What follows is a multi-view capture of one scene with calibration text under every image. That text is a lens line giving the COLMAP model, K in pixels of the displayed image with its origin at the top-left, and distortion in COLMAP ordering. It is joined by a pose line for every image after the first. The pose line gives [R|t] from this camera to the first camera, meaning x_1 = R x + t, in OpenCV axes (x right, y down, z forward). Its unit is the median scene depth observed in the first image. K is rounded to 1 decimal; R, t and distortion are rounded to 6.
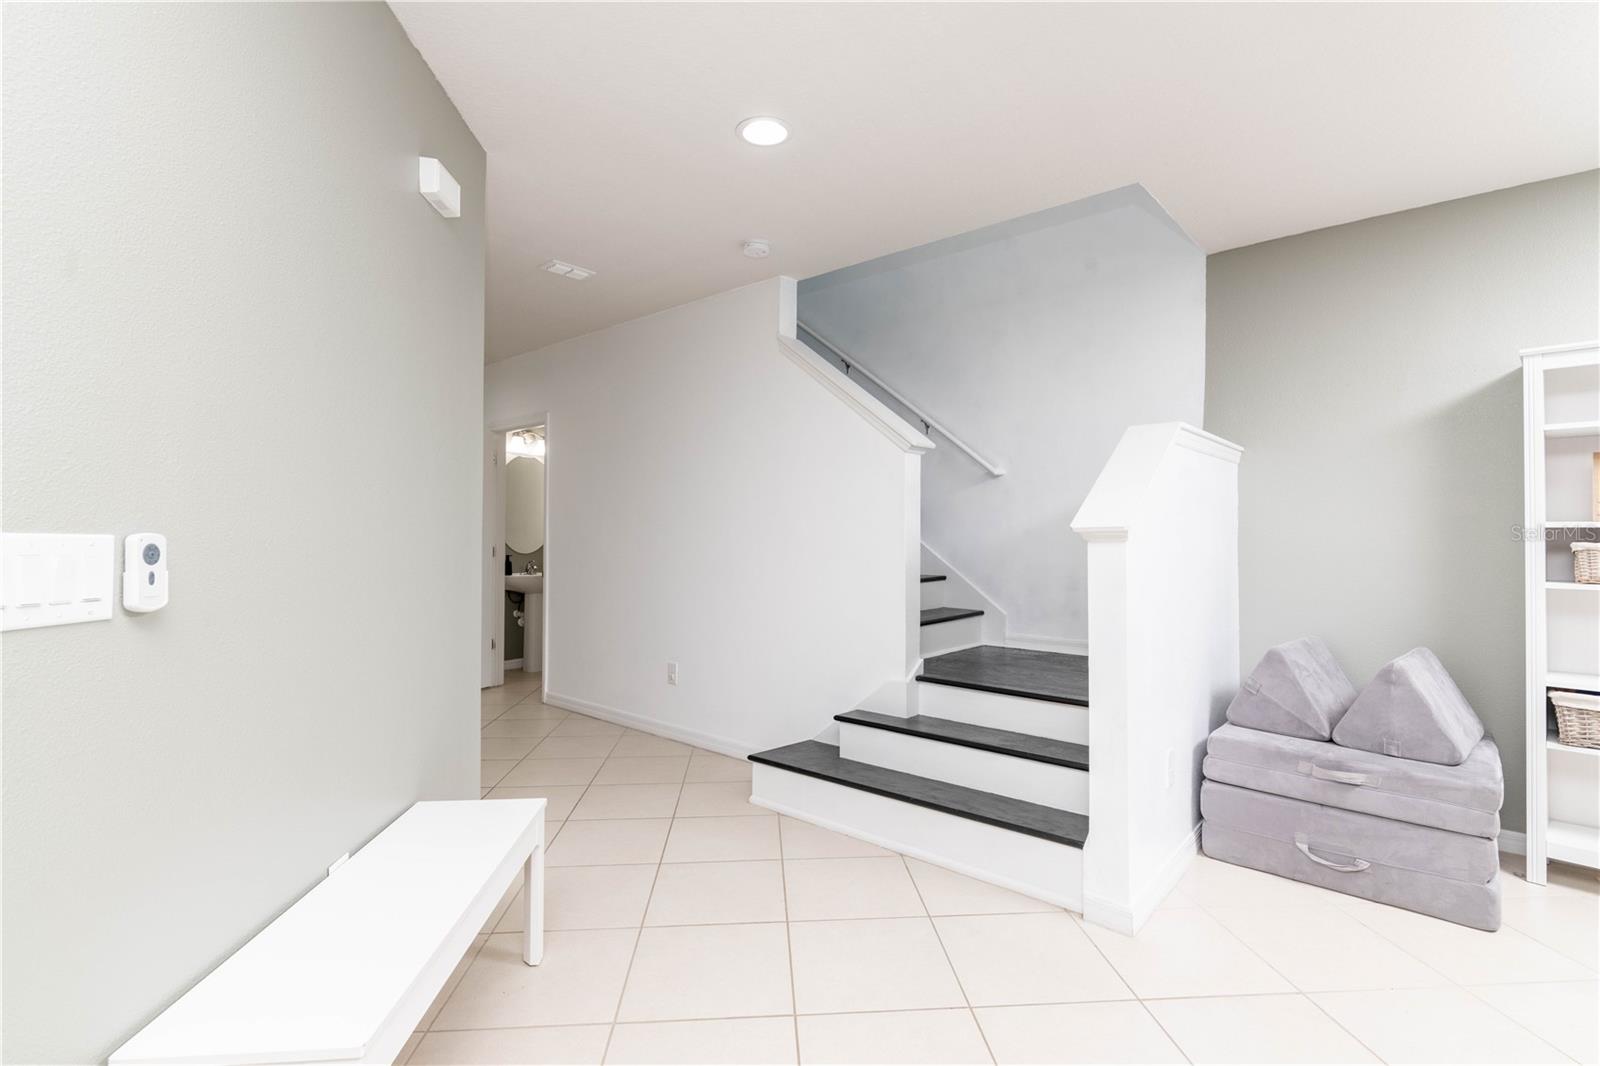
lens RADIAL K [[757.7, 0, 814.9], [0, 757.7, 514.5], [0, 0, 1]] dist [-0.003909, -0.000522]
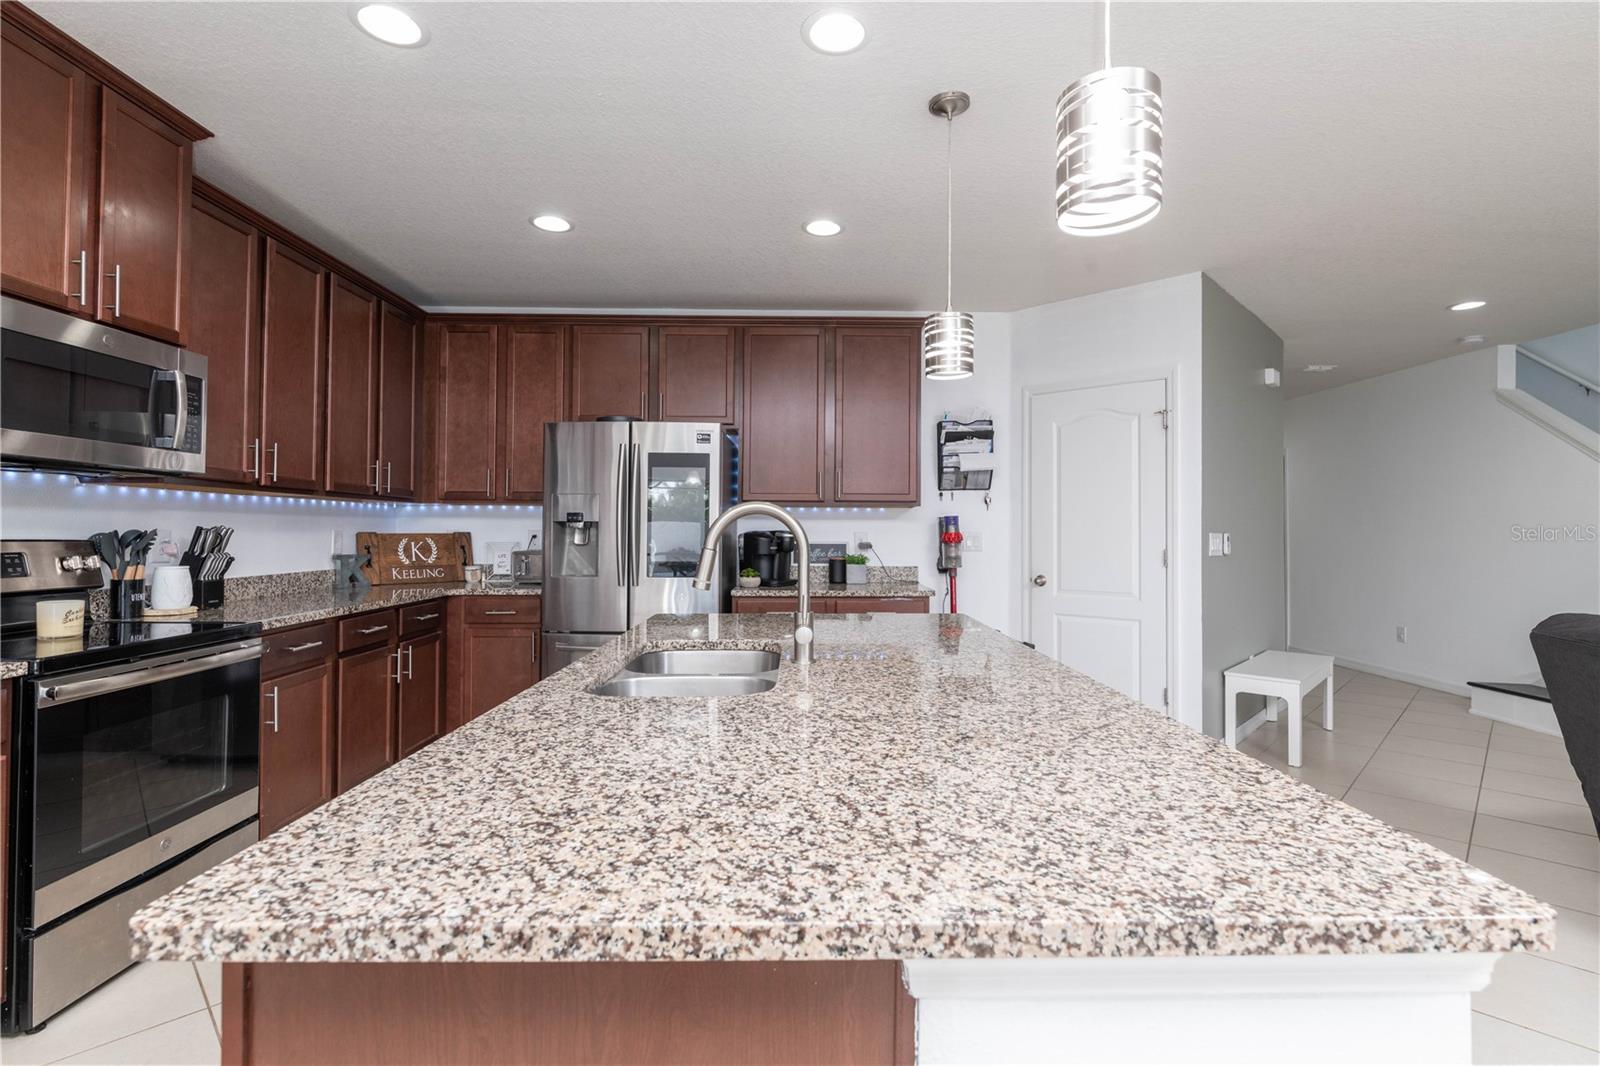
lens RADIAL K [[743.5, 0, 807.8], [0, 743.5, 521.7], [0, 0, 1]] dist [-0.002637, -0.001178]
pose [[0.660409, -0.004387, -0.750893, 0.138056], [0.012027, 0.999916, 0.004736, -0.020976], [0.750809, -0.012159, 0.660407, -0.848404]]
